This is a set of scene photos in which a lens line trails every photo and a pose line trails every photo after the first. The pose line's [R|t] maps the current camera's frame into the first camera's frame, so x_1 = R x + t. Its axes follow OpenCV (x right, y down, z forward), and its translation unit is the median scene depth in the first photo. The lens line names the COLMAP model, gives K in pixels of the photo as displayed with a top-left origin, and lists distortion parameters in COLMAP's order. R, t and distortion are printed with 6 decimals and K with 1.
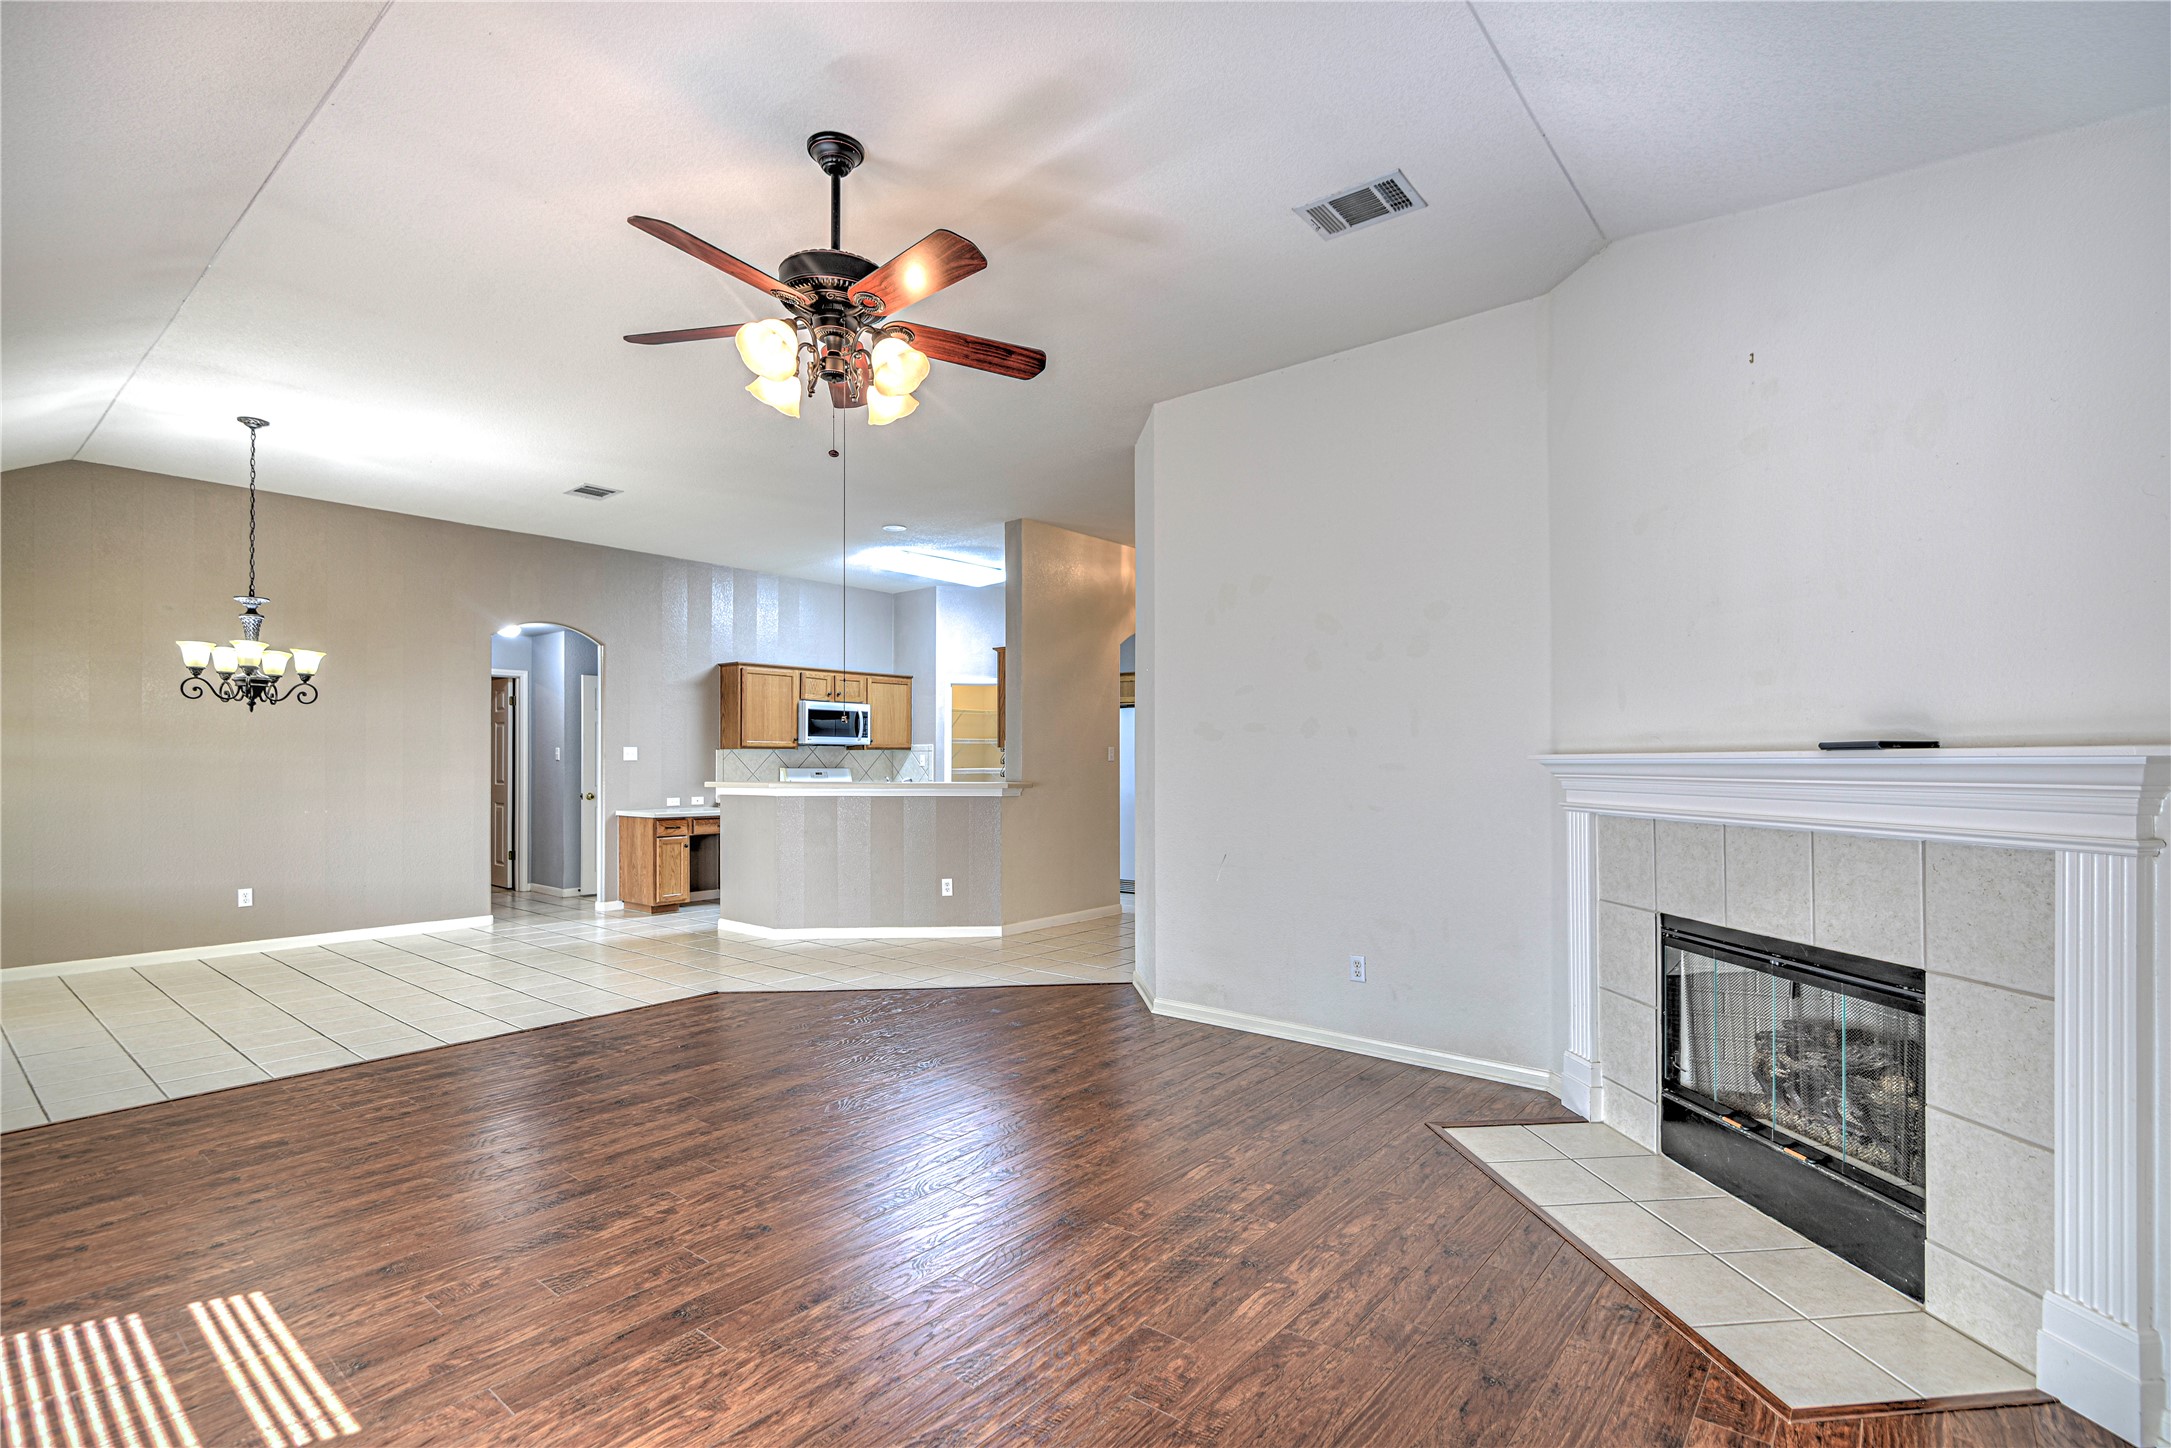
lens RADIAL K [[969.3, 0, 1042.5], [0, 969.3, 748.9], [0, 0, 1]] dist [-0.005259, -0.000492]
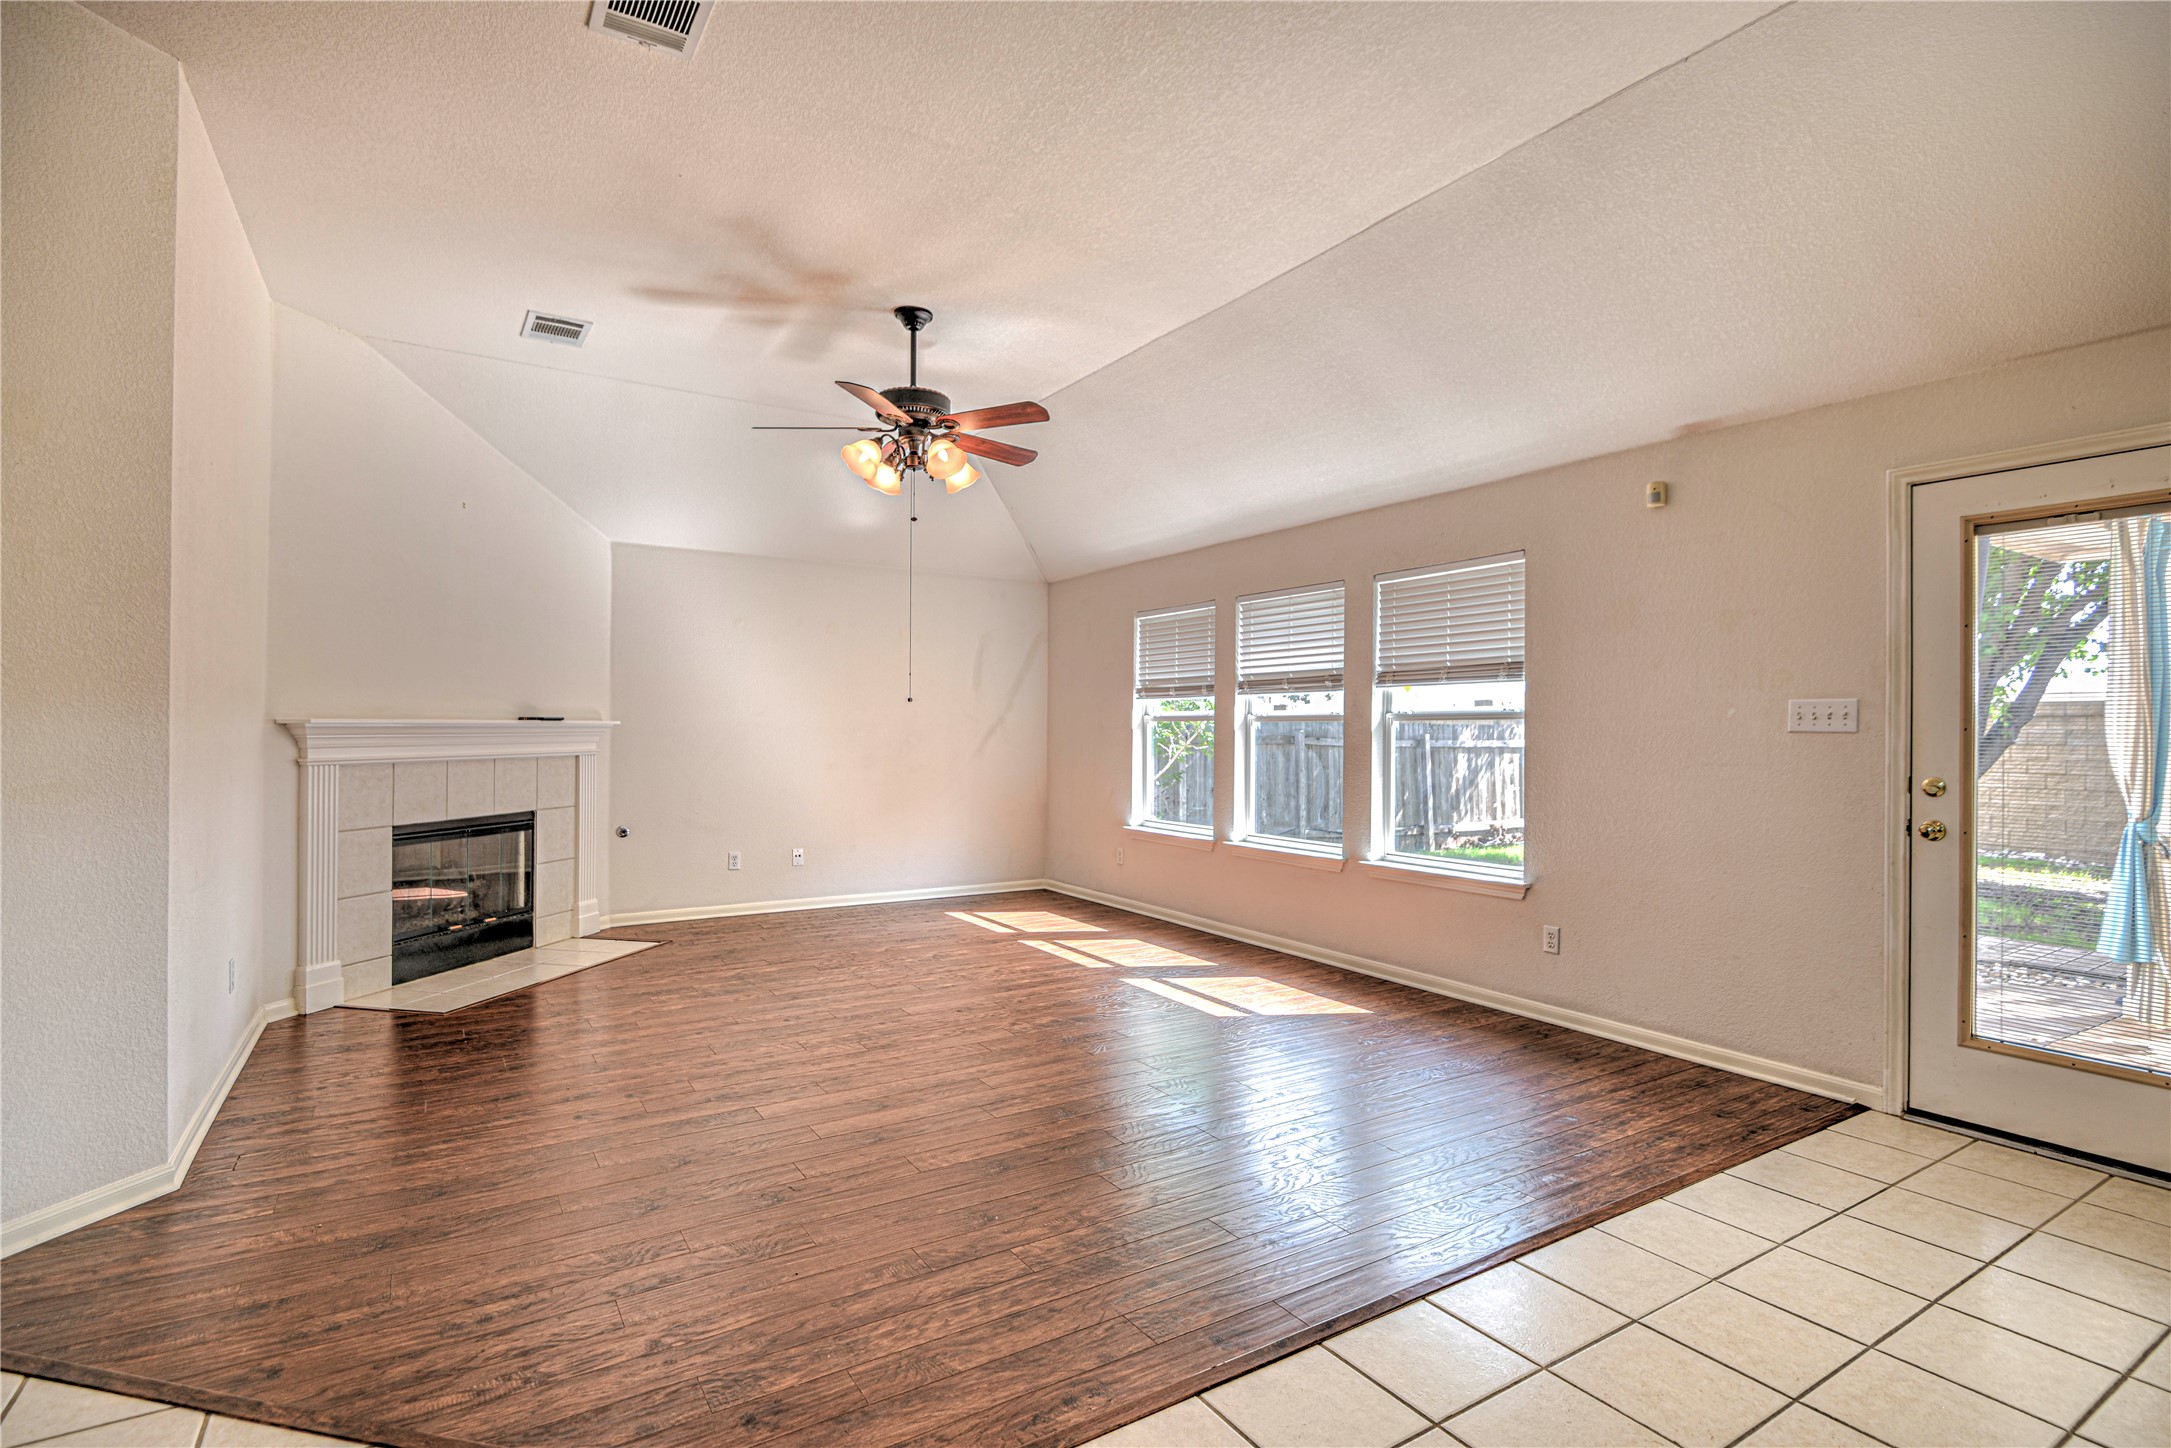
lens RADIAL K [[1049.0, 0, 1077.0], [0, 1049.0, 722.3], [0, 0, 1]] dist [-0.000474, -0.000366]
pose [[-0.953366, -0.001863, 0.301812, -0.524052], [-0.007359, 0.999827, -0.017073, 0.018209], [-0.301728, -0.018498, -0.953215, 1.365906]]
